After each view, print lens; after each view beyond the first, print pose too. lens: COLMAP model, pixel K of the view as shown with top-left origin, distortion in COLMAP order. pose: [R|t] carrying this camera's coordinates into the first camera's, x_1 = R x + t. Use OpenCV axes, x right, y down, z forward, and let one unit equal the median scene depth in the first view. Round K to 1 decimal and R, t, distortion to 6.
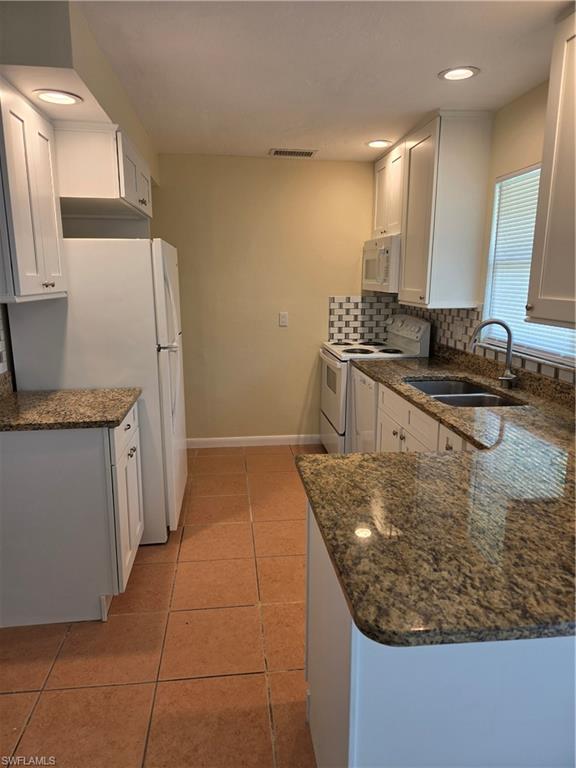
lens RADIAL K [[520.7, 0, 288.0], [0, 520.7, 384.0], [0, 0, 1]] dist [0.093715, -0.077078]
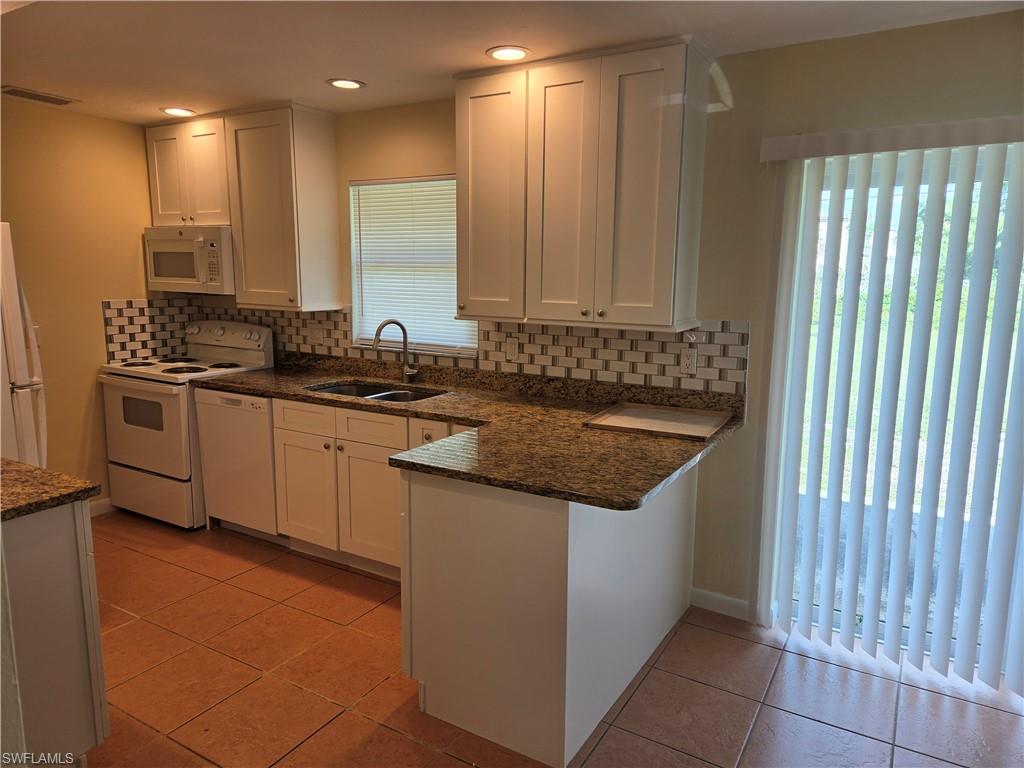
lens RADIAL K [[694.3, 0, 512.0], [0, 694.3, 384.0], [0, 0, 1]] dist [0.093715, -0.077078]
pose [[0.601558, -0.125340, 0.788935, -0.426477], [0.153233, 0.987379, 0.040029, -0.010658], [-0.783995, 0.096811, 0.613172, -0.019324]]
